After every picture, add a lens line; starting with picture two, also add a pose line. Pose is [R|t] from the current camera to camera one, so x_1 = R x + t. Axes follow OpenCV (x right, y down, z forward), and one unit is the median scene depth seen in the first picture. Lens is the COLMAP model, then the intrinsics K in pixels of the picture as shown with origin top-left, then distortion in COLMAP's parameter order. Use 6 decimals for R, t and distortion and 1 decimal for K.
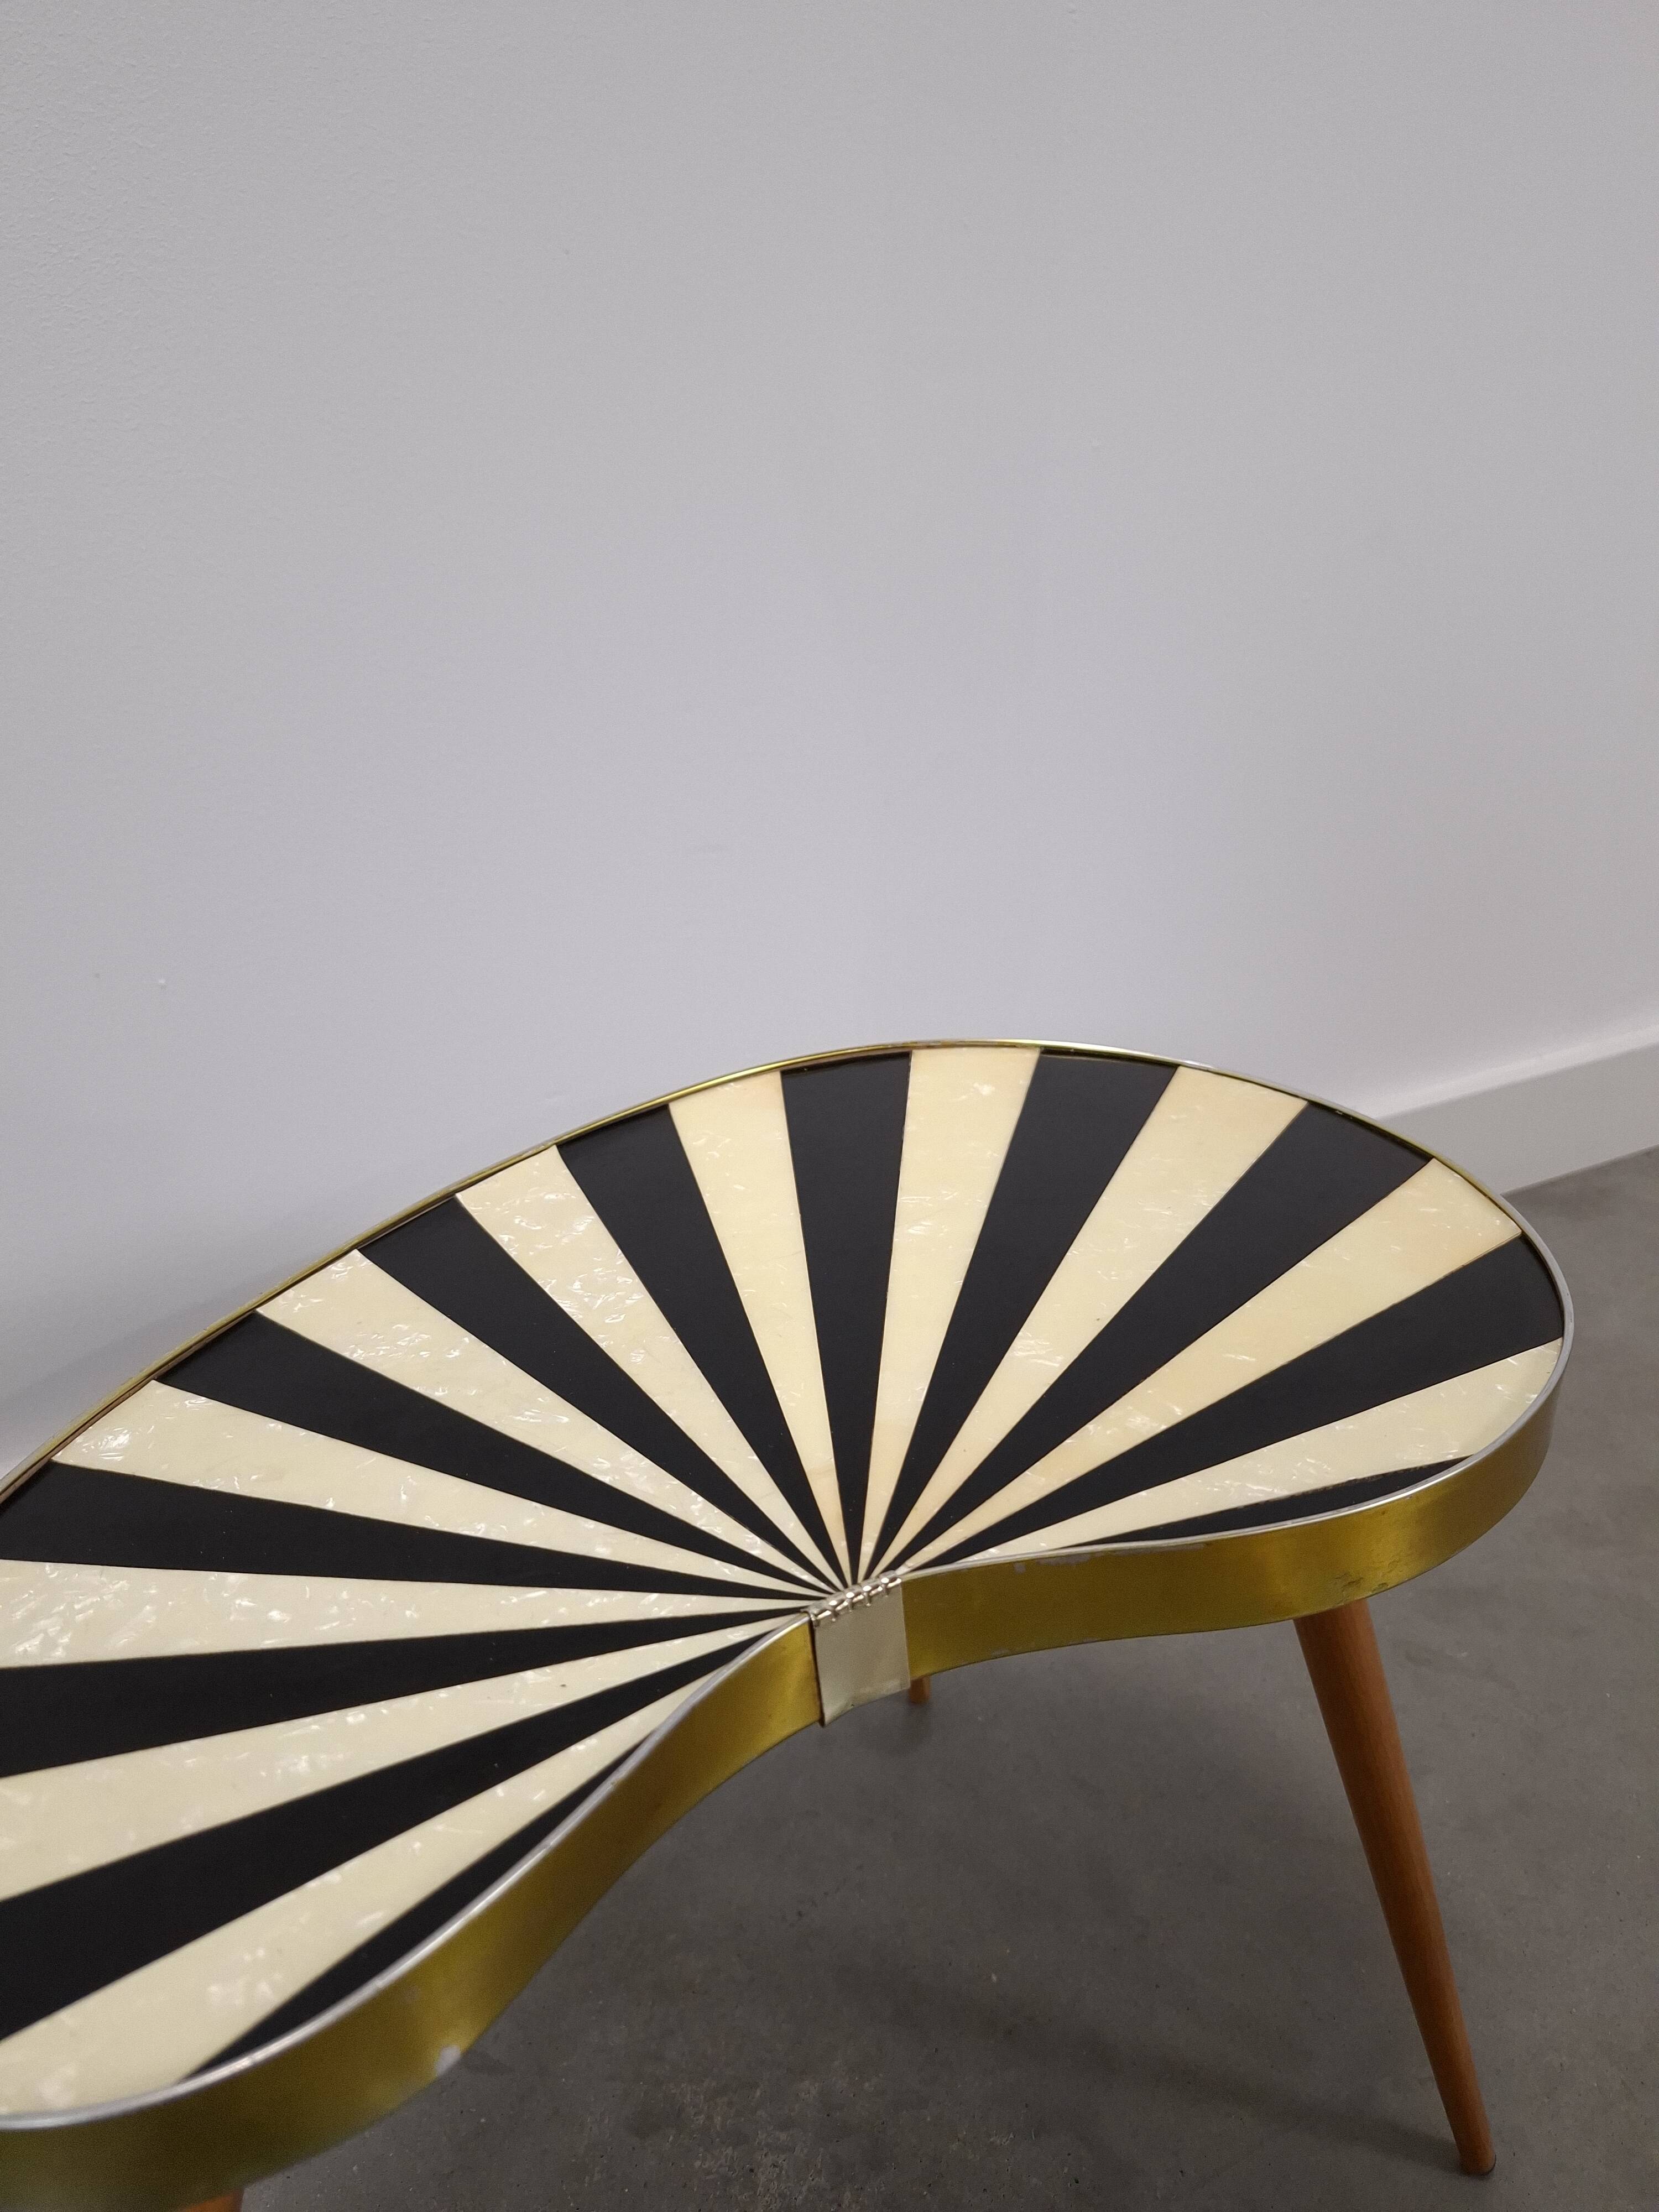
lens RADIAL K [[1577.5, 0, 809.1], [0, 1577.5, 1123.9], [0, 0, 1]] dist [0.030512, -0.032409]
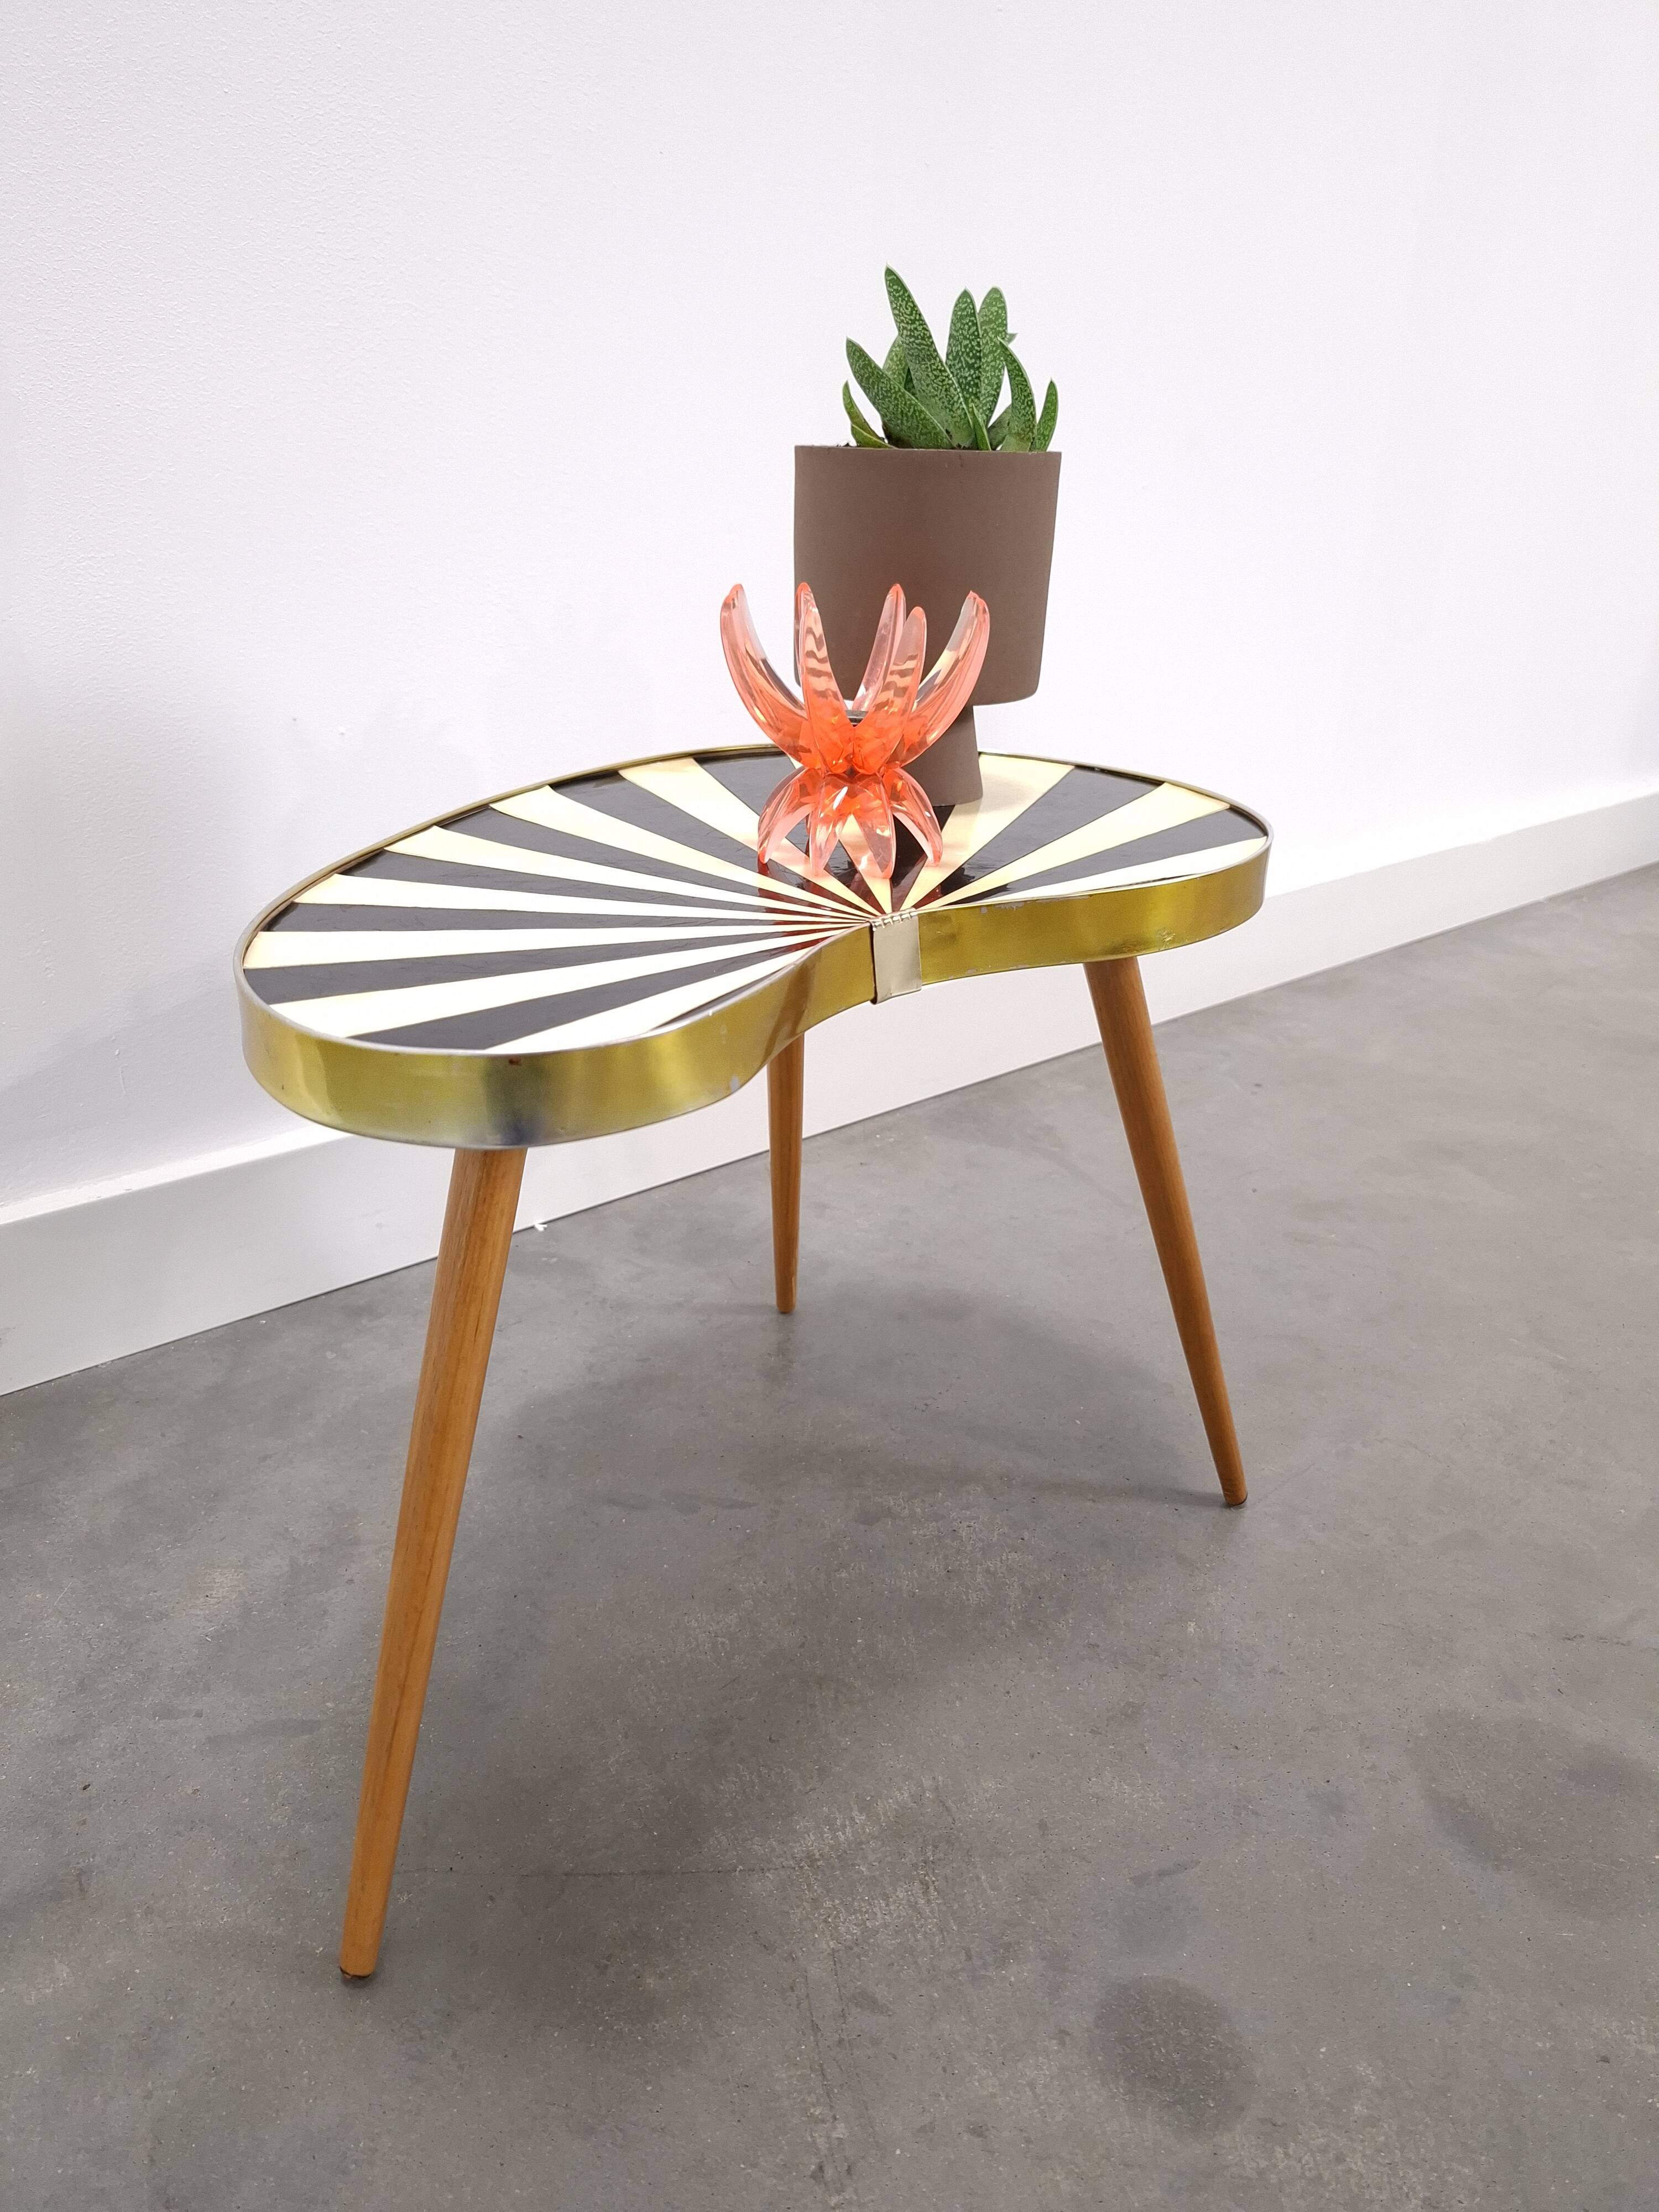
lens RADIAL K [[1577.5, 0, 823.1], [0, 1577.5, 1089.8], [0, 0, 1]] dist [0.030512, -0.032409]
pose [[0.973452, -0.047424, 0.223924, -0.453073], [0.054643, 0.998163, -0.026150, 0.319221], [-0.222272, 0.037692, 0.974256, -0.333936]]
